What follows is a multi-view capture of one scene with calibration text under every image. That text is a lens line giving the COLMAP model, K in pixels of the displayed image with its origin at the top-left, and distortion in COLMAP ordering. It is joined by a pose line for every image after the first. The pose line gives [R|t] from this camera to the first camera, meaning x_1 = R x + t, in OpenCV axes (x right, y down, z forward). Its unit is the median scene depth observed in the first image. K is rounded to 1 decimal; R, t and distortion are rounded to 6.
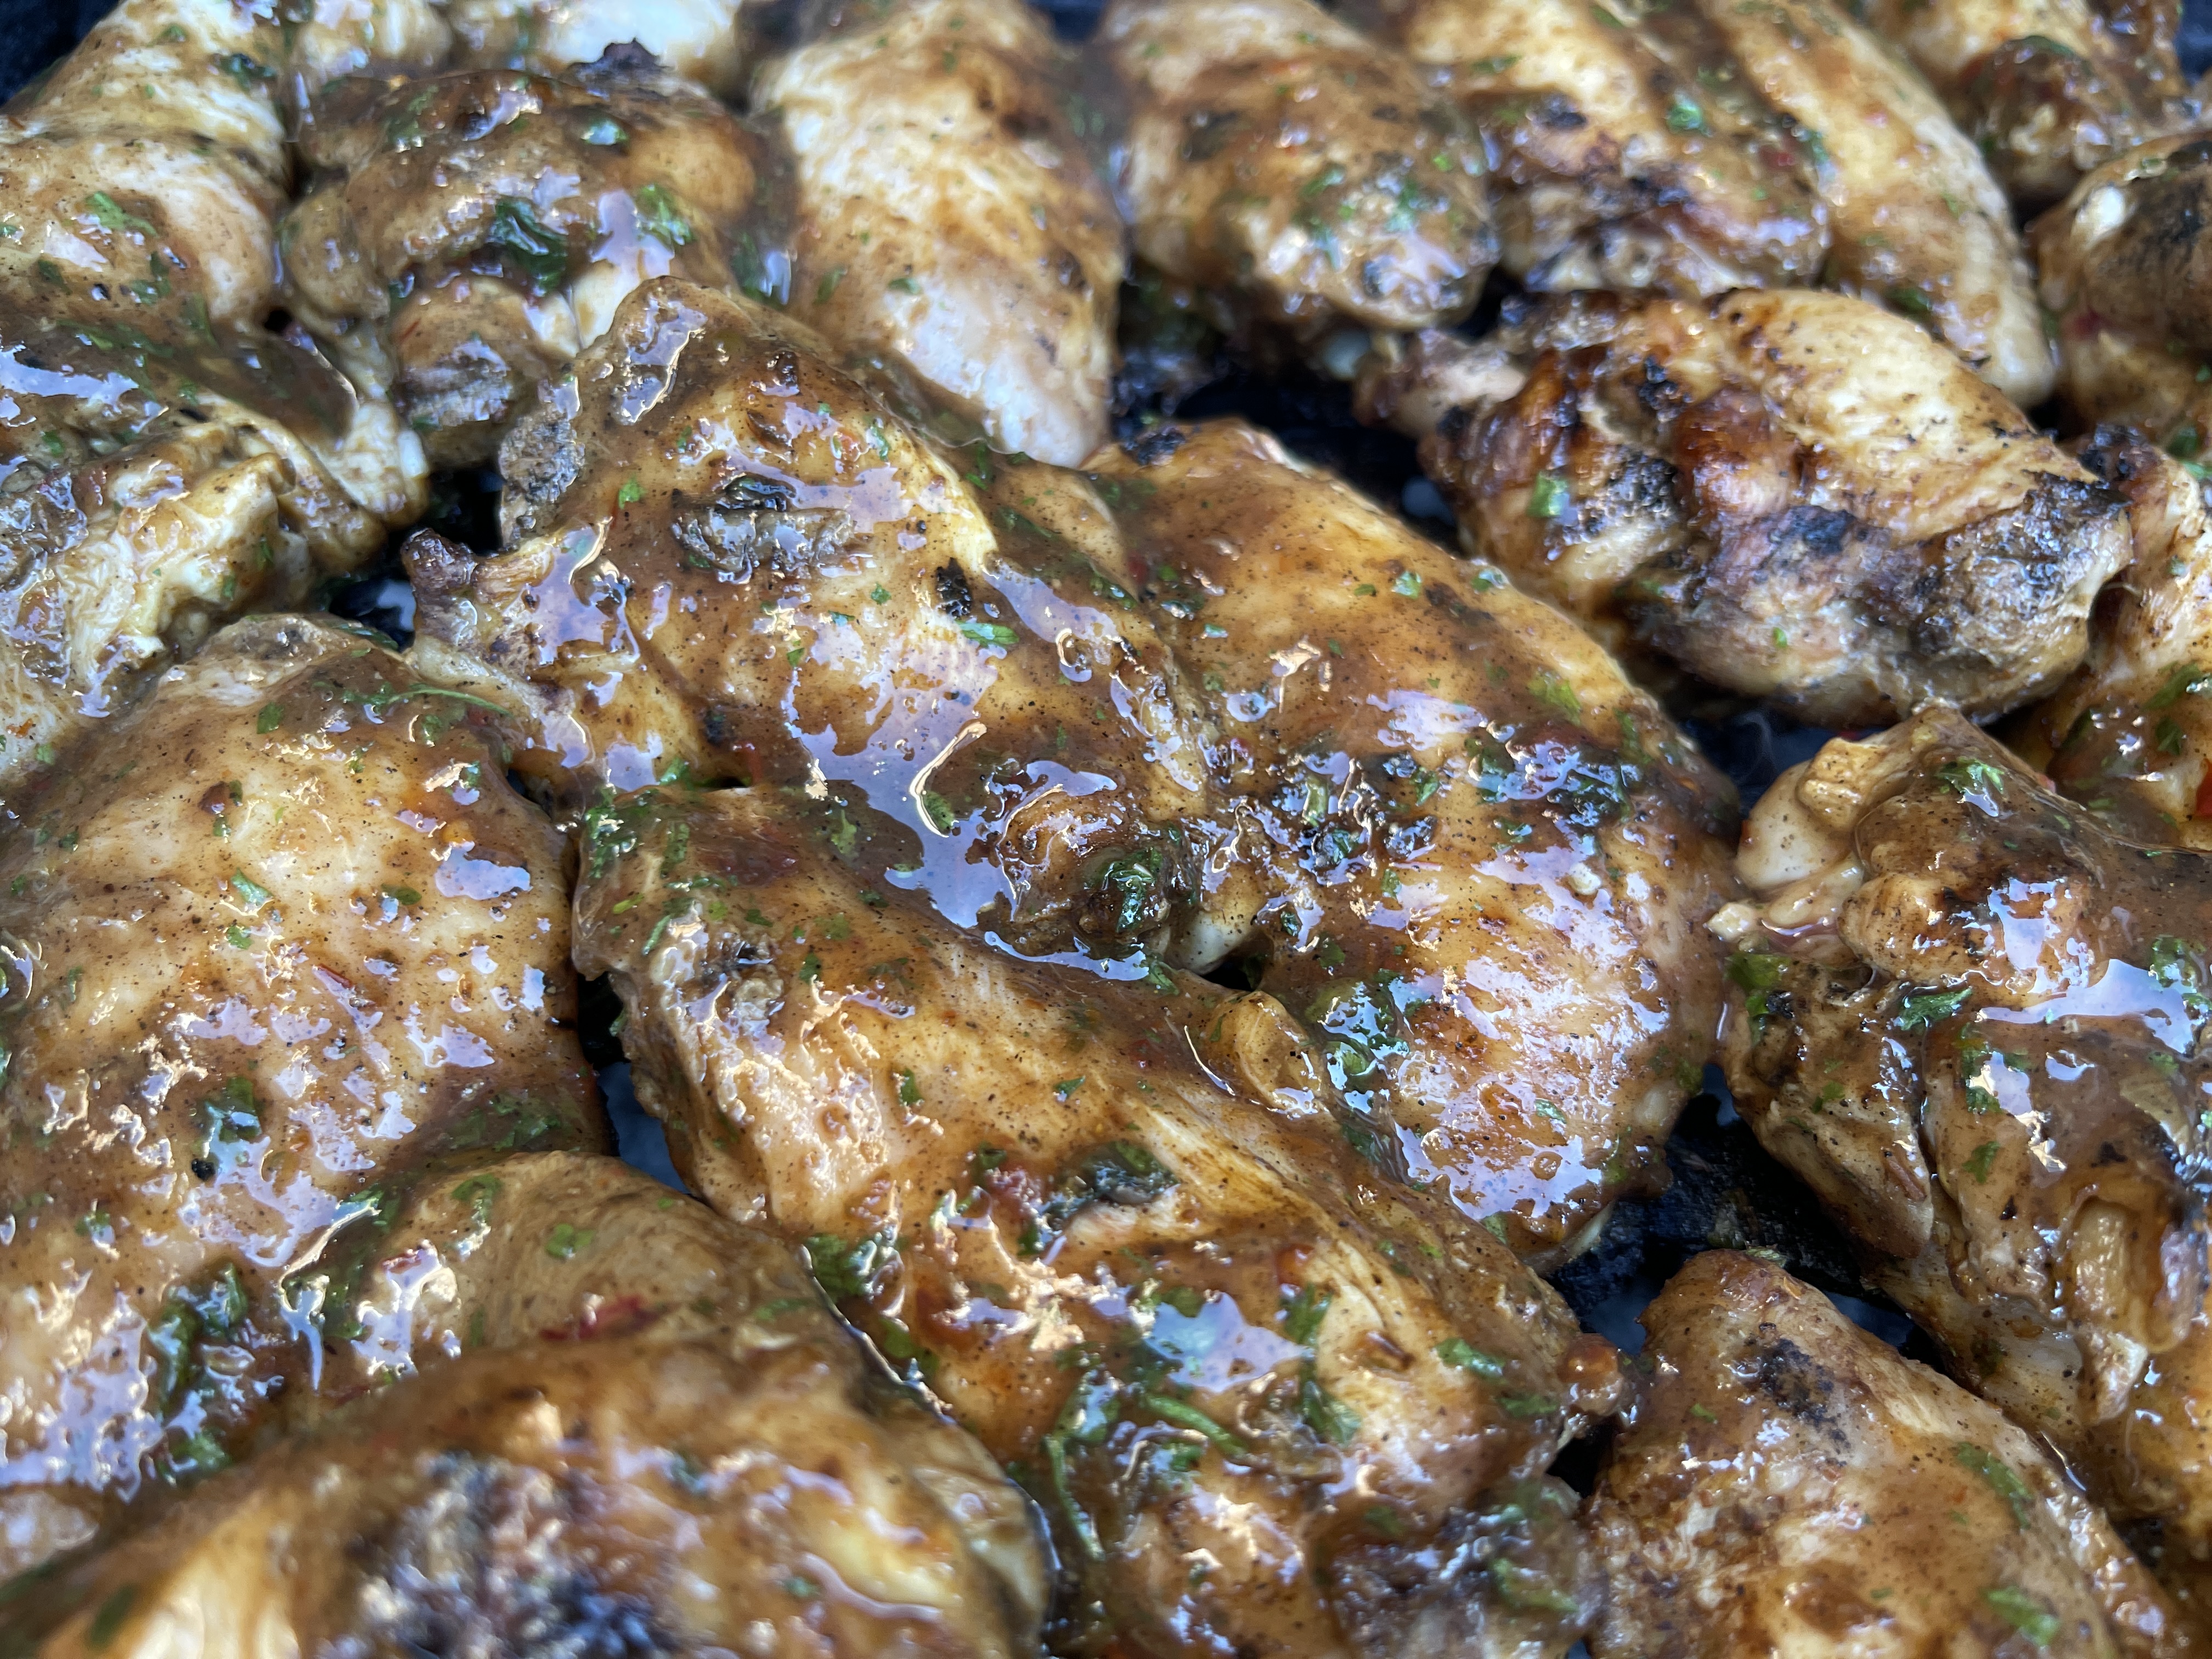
lens RADIAL K [[1761.9, 0, 1105.8], [0, 1761.9, 999.8], [0, 0, 1]] dist [-0.022223, -0.032787]
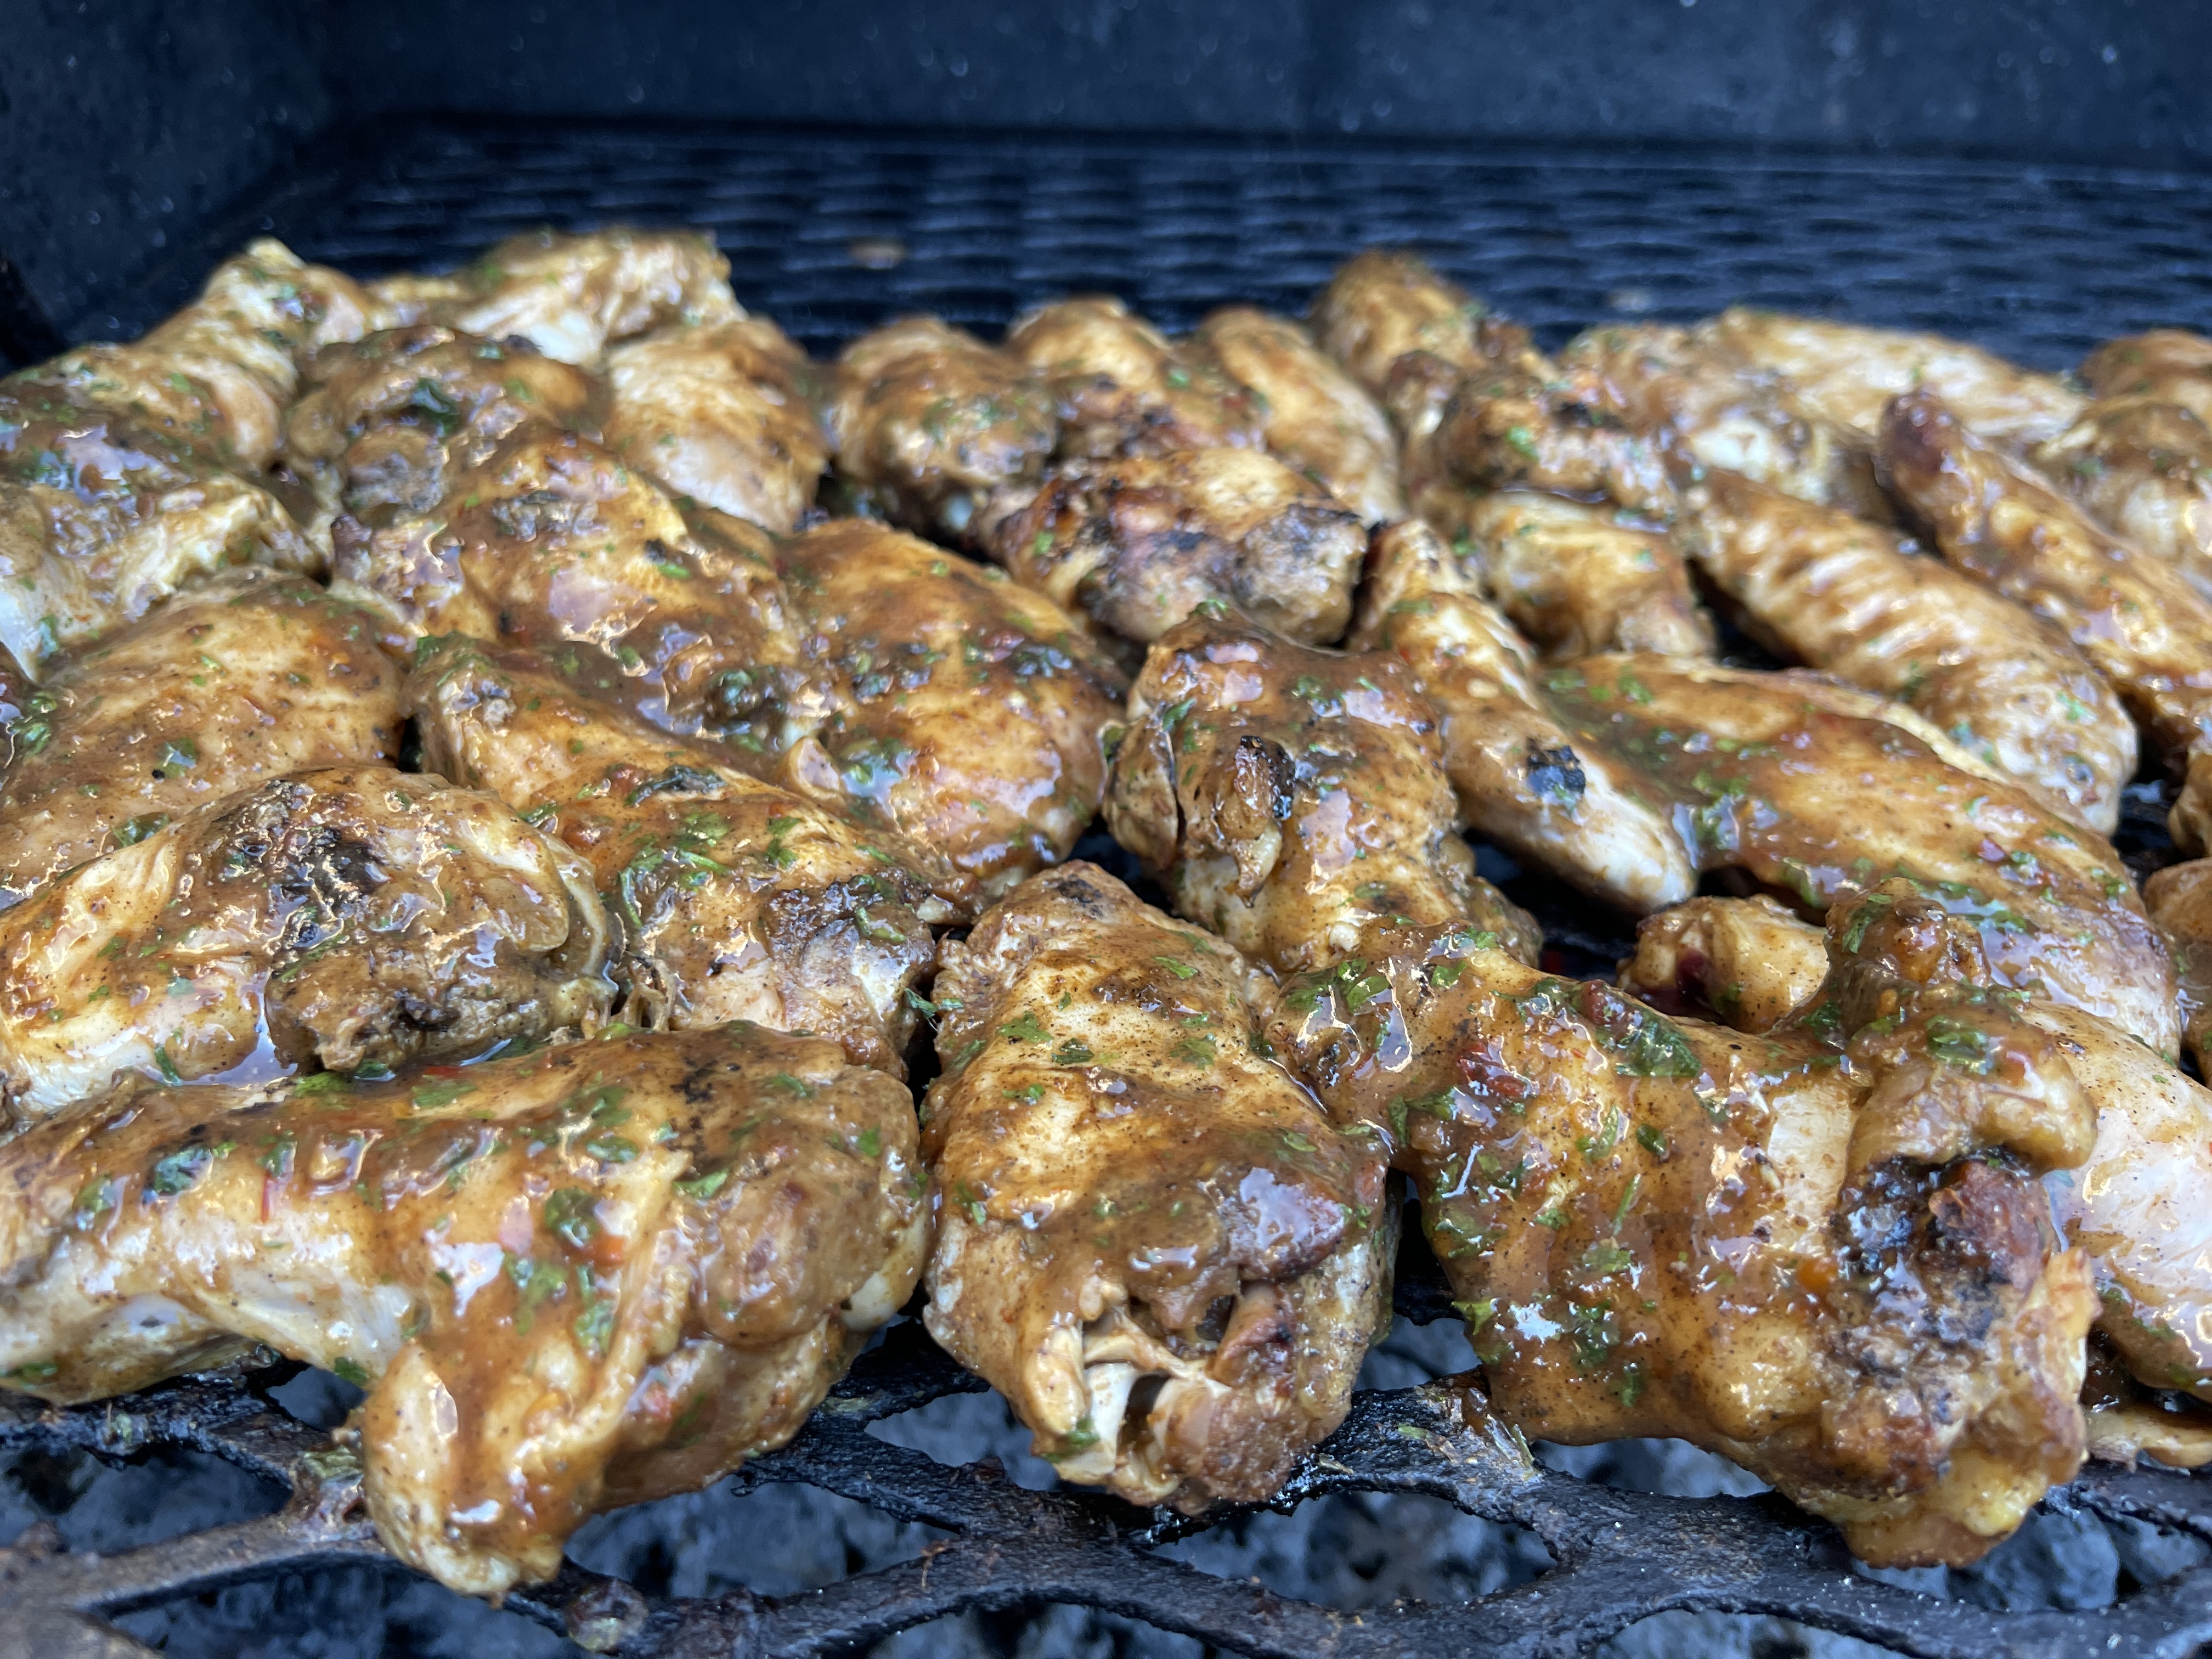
lens RADIAL K [[1761.9, 0, 1105.8], [0, 1761.9, 999.8], [0, 0, 1]] dist [-0.022223, -0.032787]
pose [[0.999626, 0.014661, 0.023107, 0.295278], [-0.007220, 0.955756, -0.294073, 0.634669], [-0.026396, 0.293796, 0.955504, -0.465900]]
